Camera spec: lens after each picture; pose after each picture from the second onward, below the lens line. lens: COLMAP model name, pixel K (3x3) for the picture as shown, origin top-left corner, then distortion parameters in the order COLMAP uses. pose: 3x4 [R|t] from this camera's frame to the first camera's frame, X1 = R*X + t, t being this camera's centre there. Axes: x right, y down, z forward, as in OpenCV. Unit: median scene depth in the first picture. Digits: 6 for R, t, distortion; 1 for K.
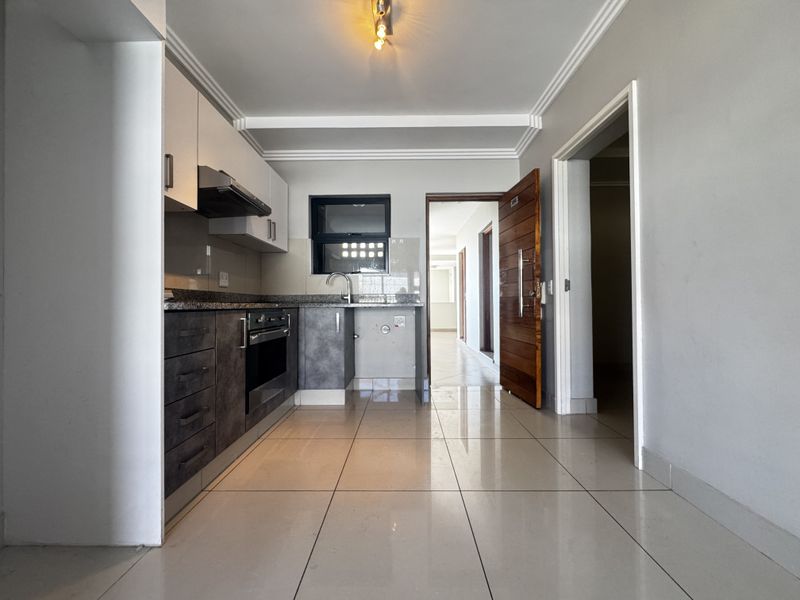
lens RADIAL K [[329.9, 0, 400.0], [0, 329.9, 300.0], [0, 0, 1]] dist [0.011756, 0.000096]
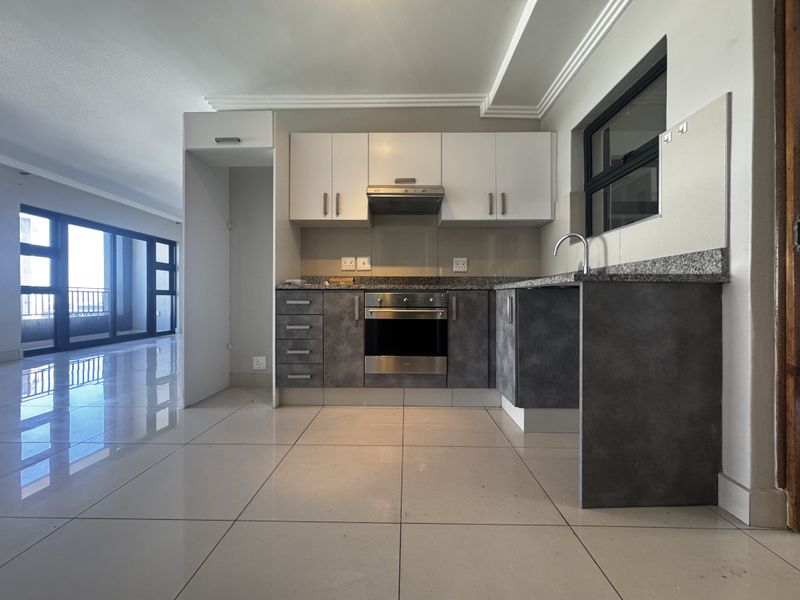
lens RADIAL K [[329.9, 0, 400.0], [0, 329.9, 300.0], [0, 0, 1]] dist [0.011756, 0.000096]
pose [[-0.012416, 0.010303, -0.999870, 0.786374], [0.013510, 0.999857, 0.010135, 0.057088], [0.999832, -0.013383, -0.012553, 1.155878]]
